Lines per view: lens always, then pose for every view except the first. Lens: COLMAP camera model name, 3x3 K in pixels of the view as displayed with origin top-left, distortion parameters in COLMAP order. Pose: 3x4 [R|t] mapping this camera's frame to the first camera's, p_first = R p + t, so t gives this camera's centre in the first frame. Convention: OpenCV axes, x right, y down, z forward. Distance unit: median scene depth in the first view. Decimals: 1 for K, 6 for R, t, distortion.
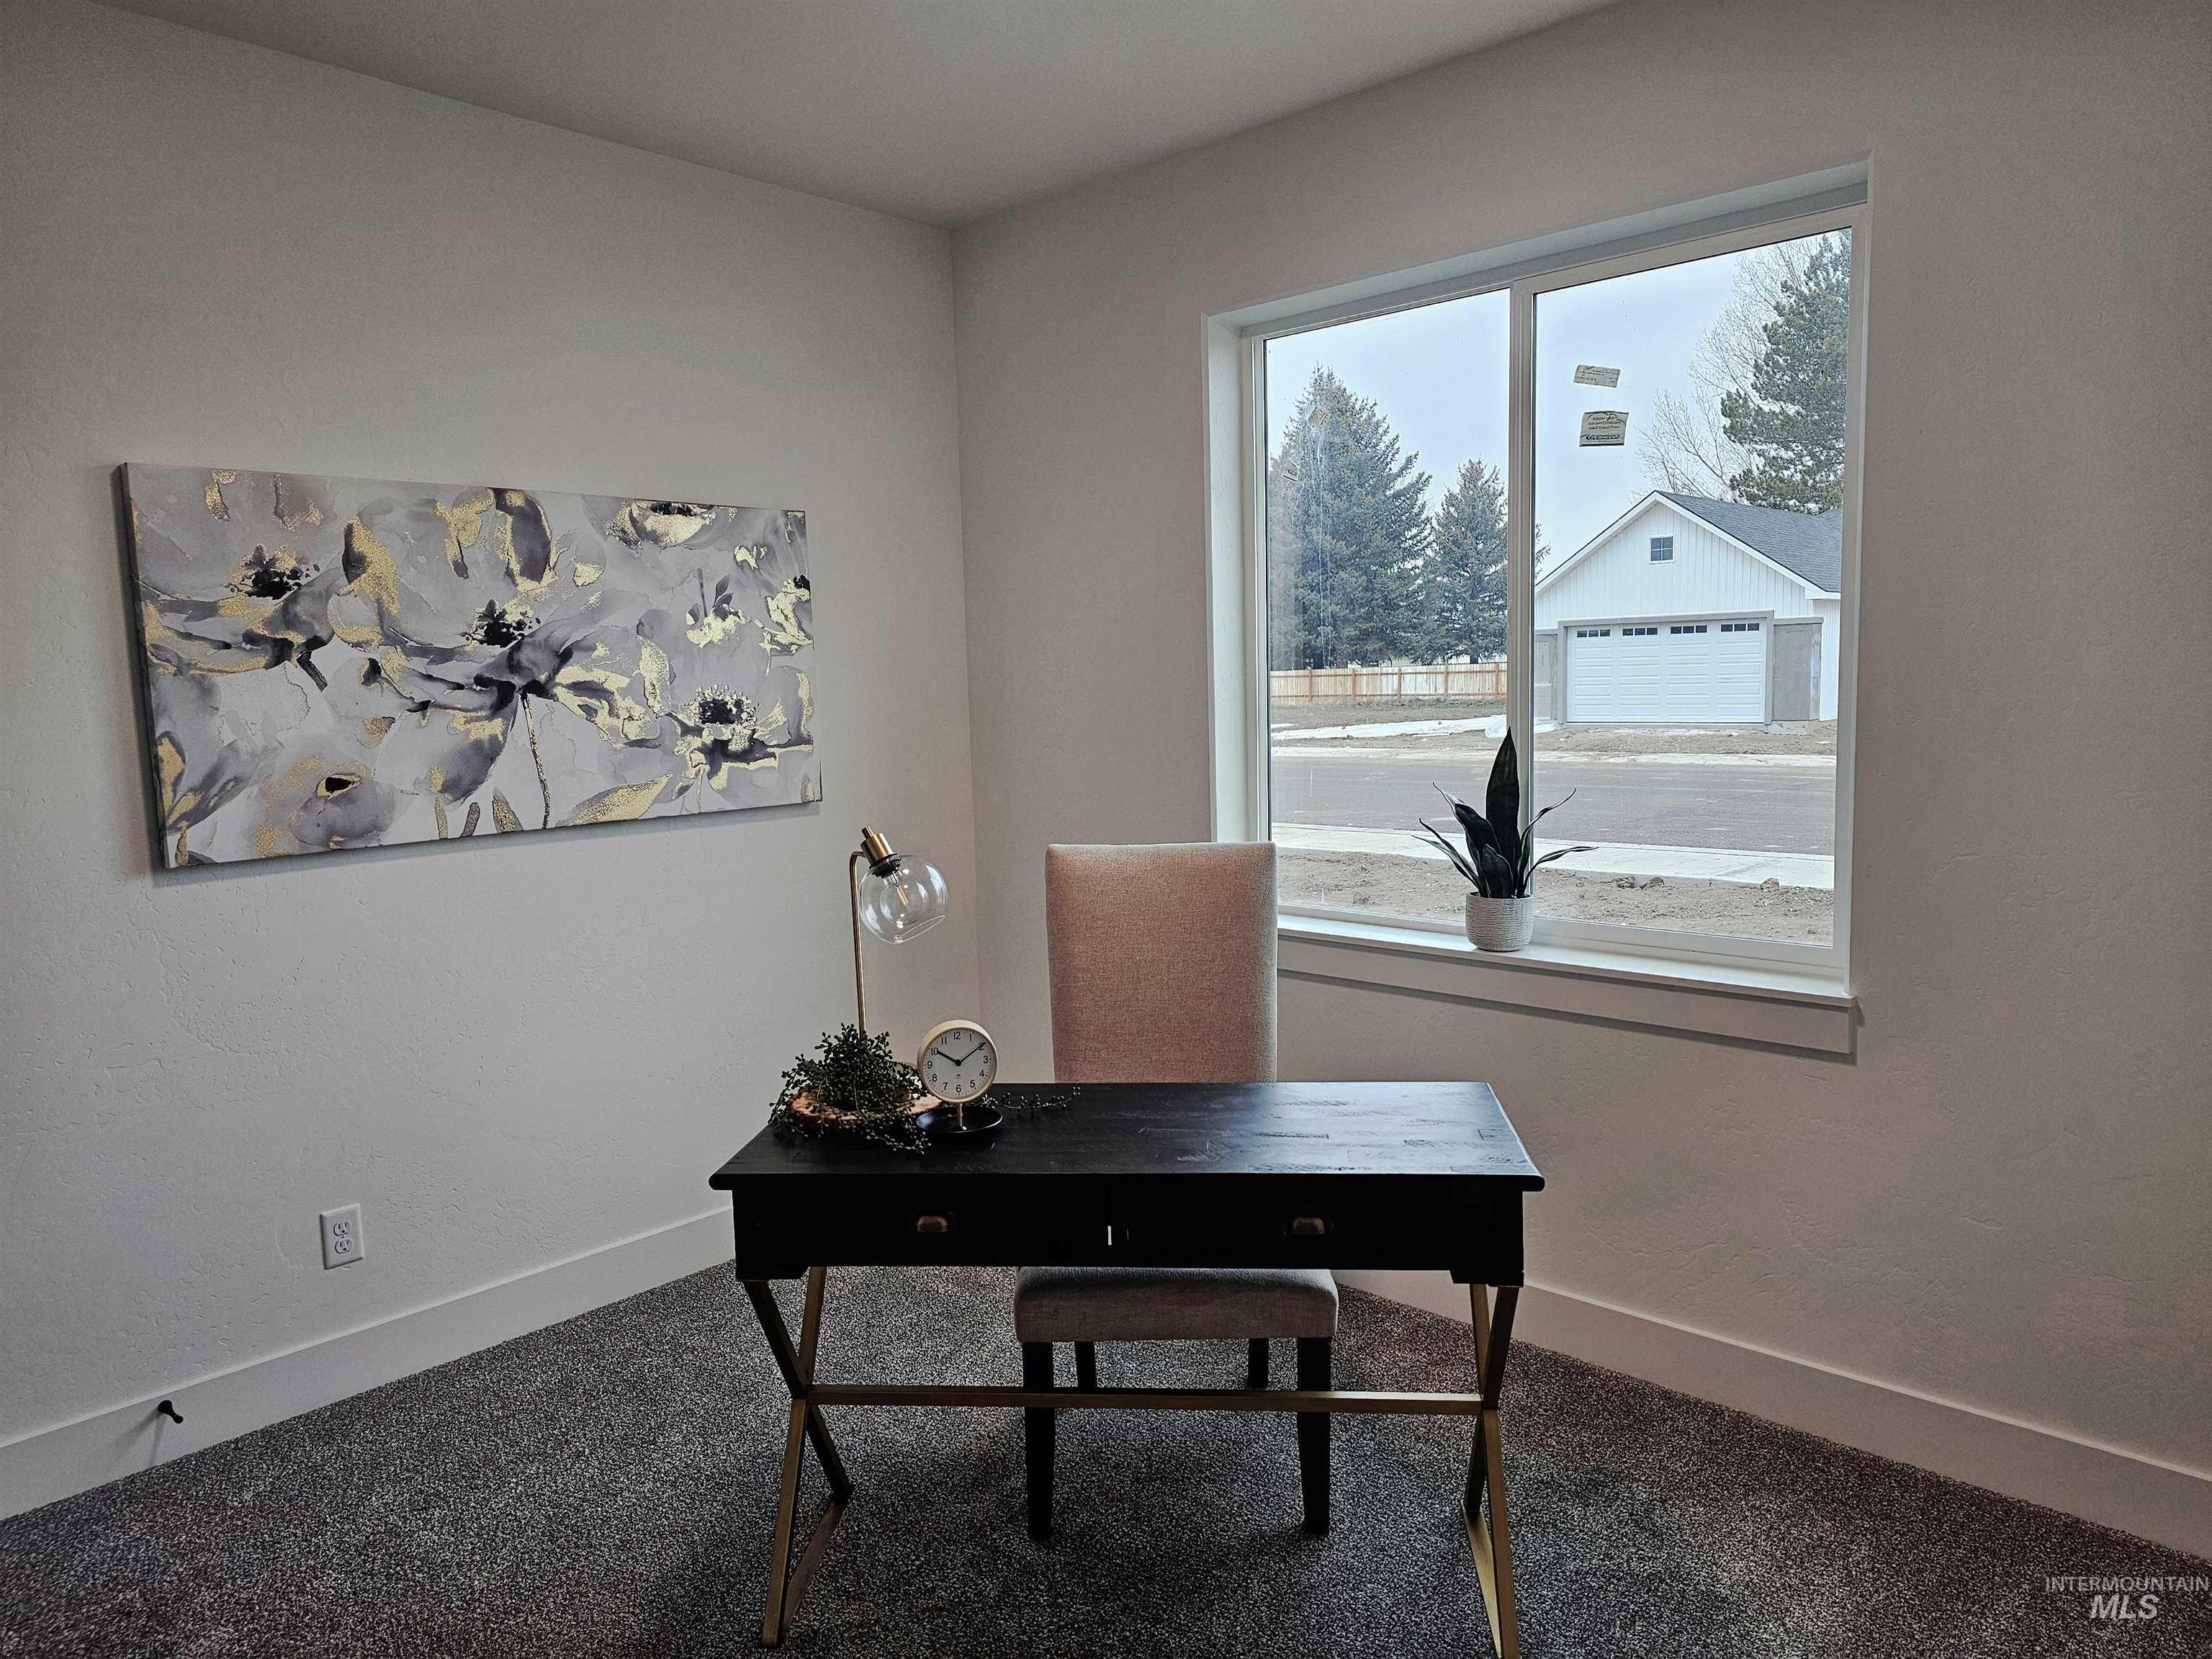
lens RADIAL K [[1475.2, 0, 1098.4], [0, 1475.2, 831.7], [0, 0, 1]] dist [0.064349, -0.057385]
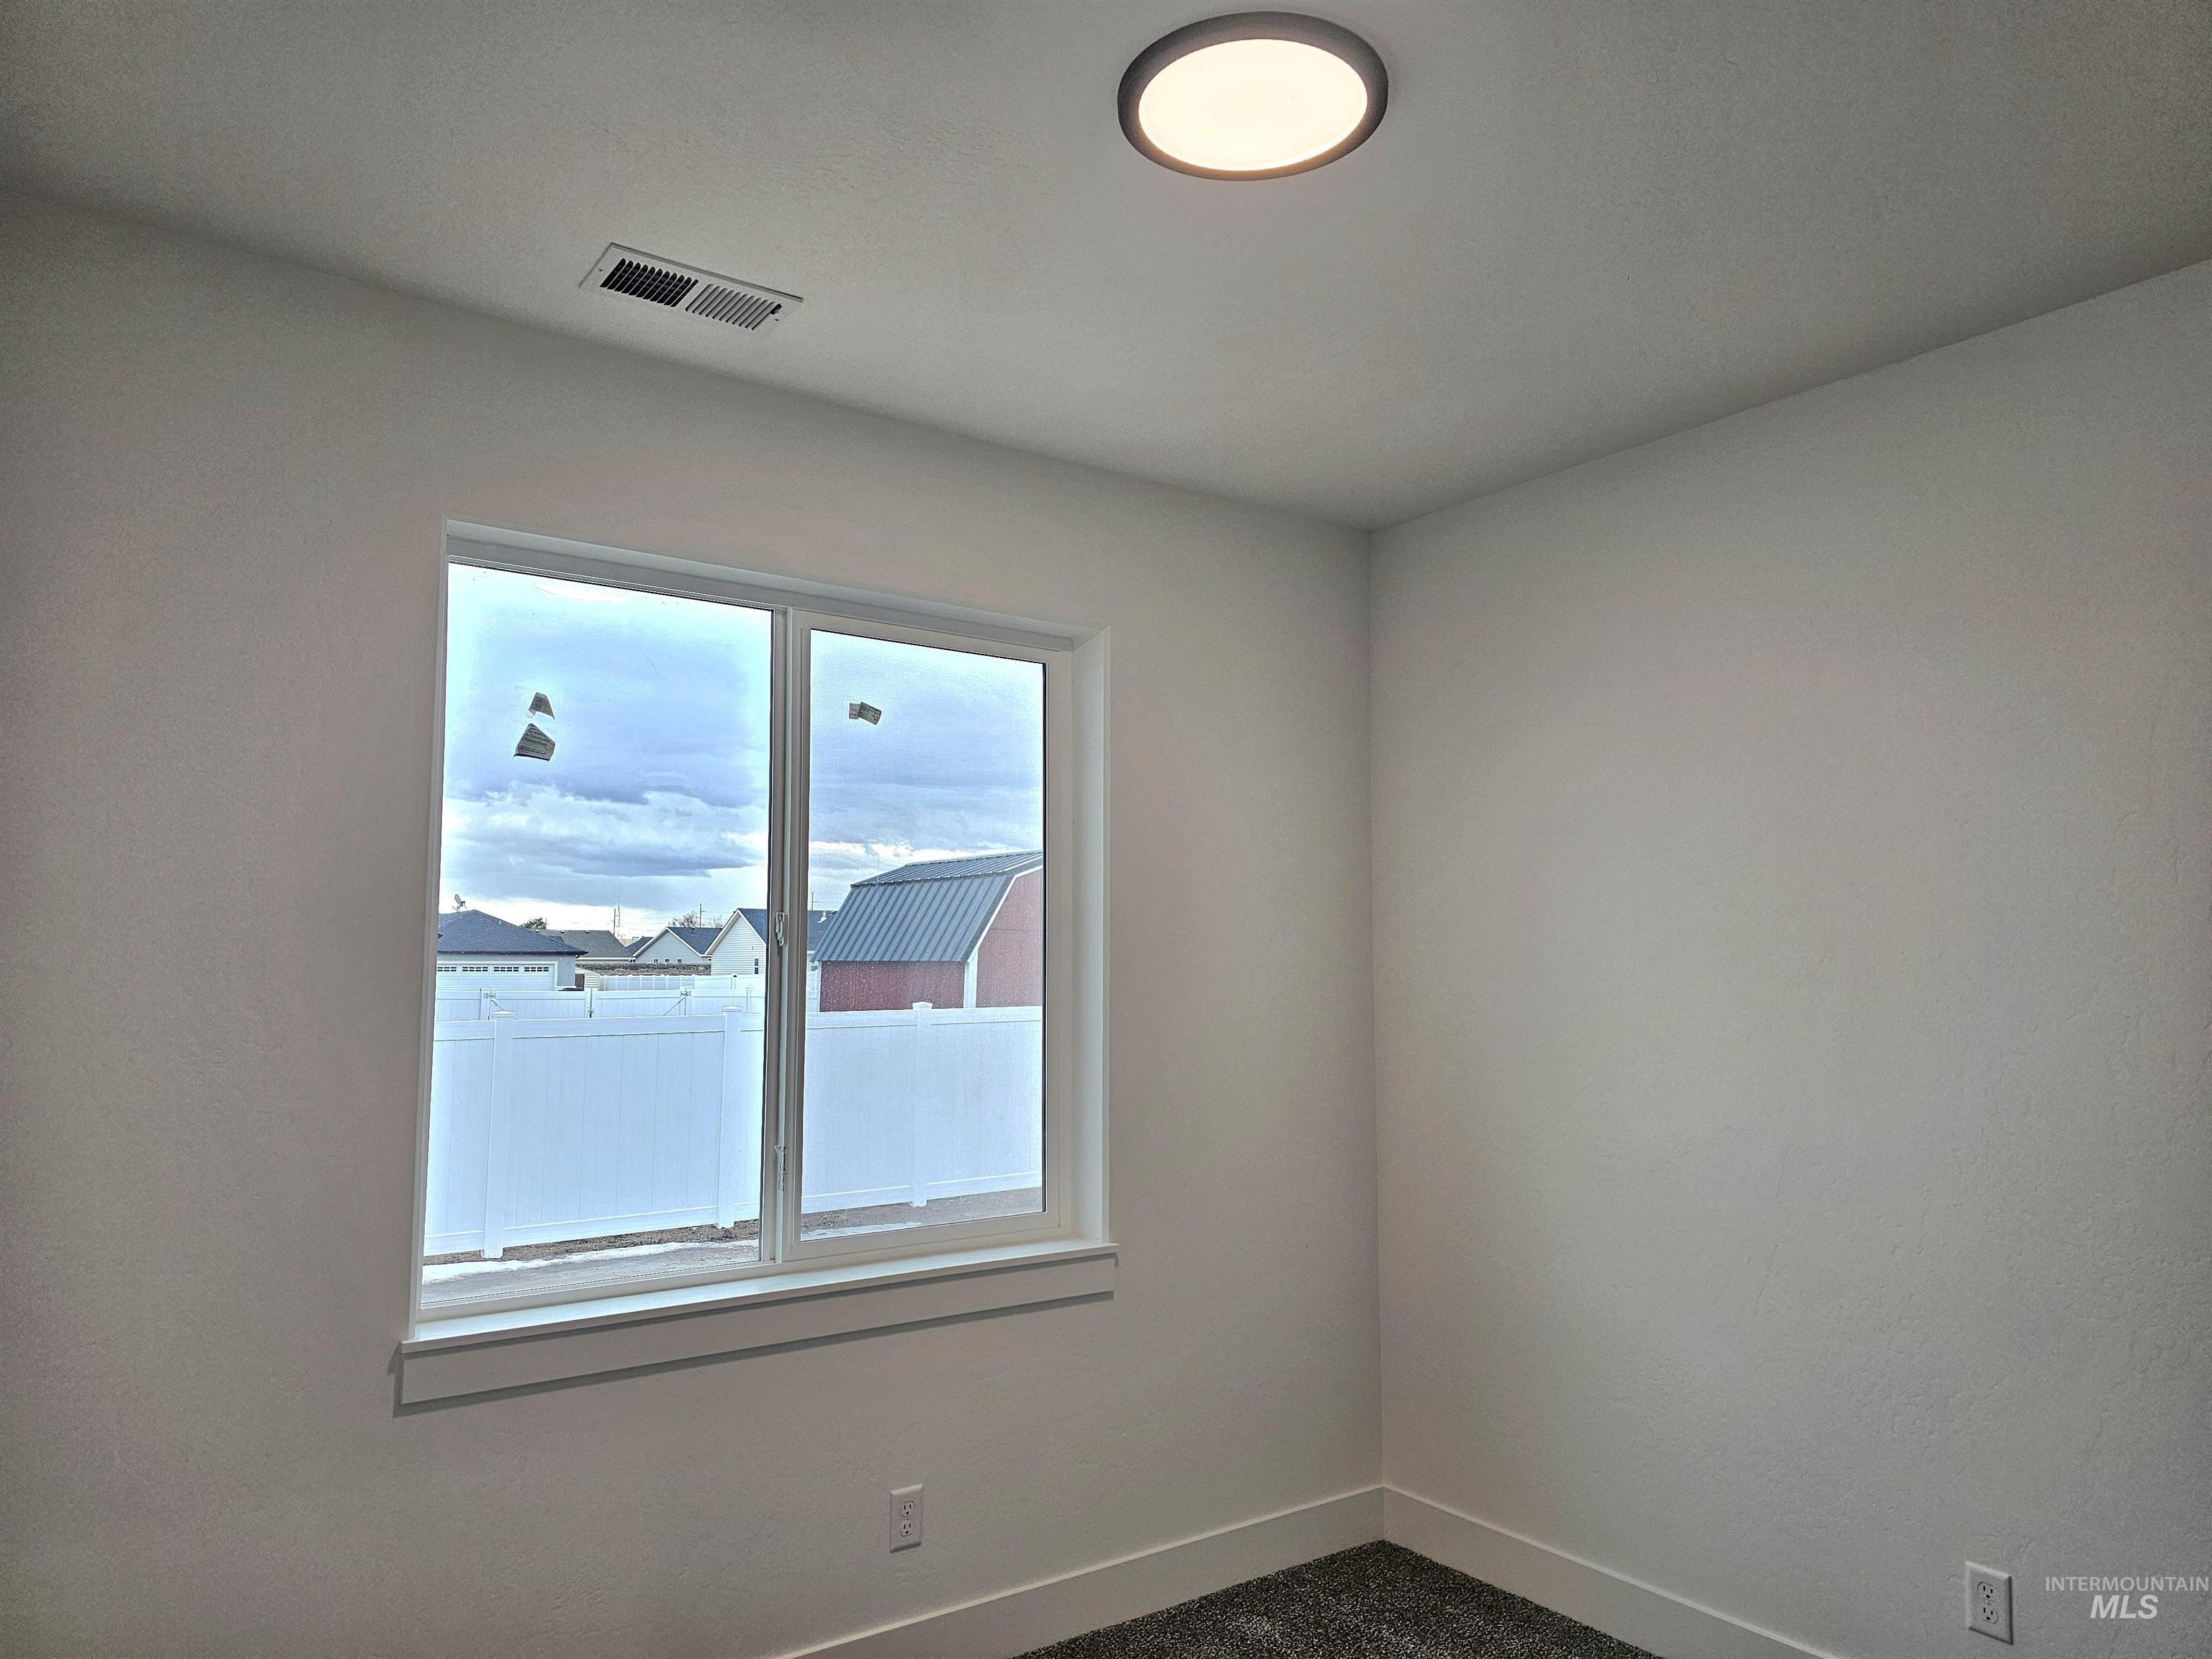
lens RADIAL K [[1475.2, 0, 1098.4], [0, 1475.2, 831.7], [0, 0, 1]] dist [0.064349, -0.057385]
pose [[0.188676, 0.117598, 0.974973, -0.656092], [0.101990, 0.985089, -0.138555, -0.052621], [-0.976729, 0.125580, 0.173869, 0.623154]]
